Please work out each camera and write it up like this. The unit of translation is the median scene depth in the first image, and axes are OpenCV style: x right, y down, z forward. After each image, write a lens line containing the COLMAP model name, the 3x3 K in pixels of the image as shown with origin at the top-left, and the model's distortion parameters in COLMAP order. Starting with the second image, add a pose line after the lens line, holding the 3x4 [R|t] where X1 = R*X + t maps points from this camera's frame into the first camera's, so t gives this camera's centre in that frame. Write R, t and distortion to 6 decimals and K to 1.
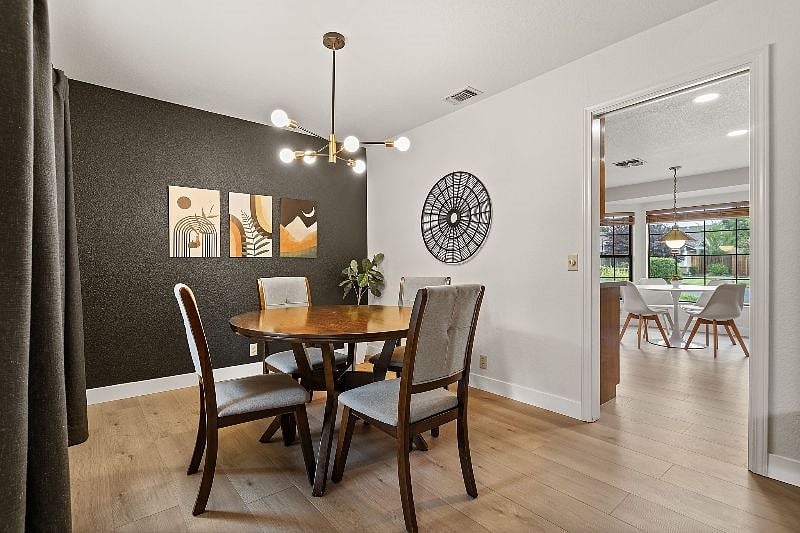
lens RADIAL K [[362.2, 0, 399.9], [0, 362.2, 267.0], [0, 0, 1]] dist [0.003803, 0.000854]
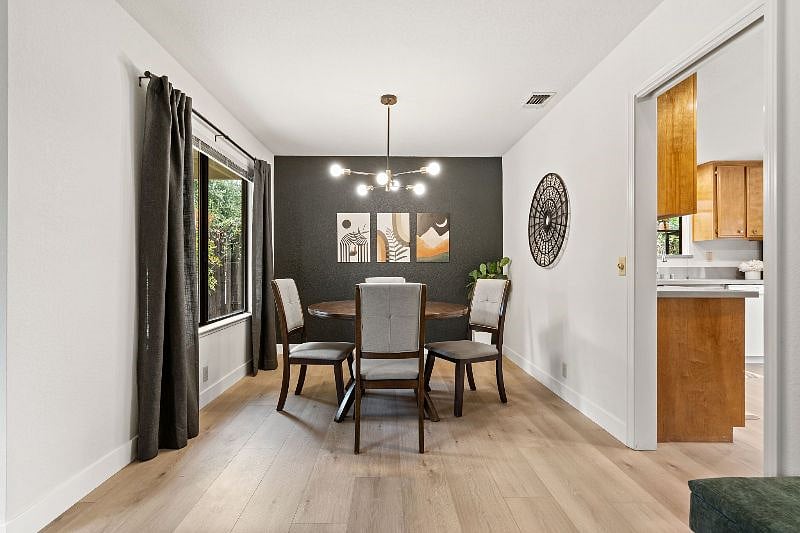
lens RADIAL K [[364.4, 0, 397.9], [0, 364.4, 268.1], [0, 0, 1]] dist [-0.005109, -0.000116]
pose [[0.806253, 0.003711, -0.591560, 0.404903], [-0.007142, 0.999969, -0.003460, -0.000742], [0.591528, 0.007015, 0.806254, -0.031859]]
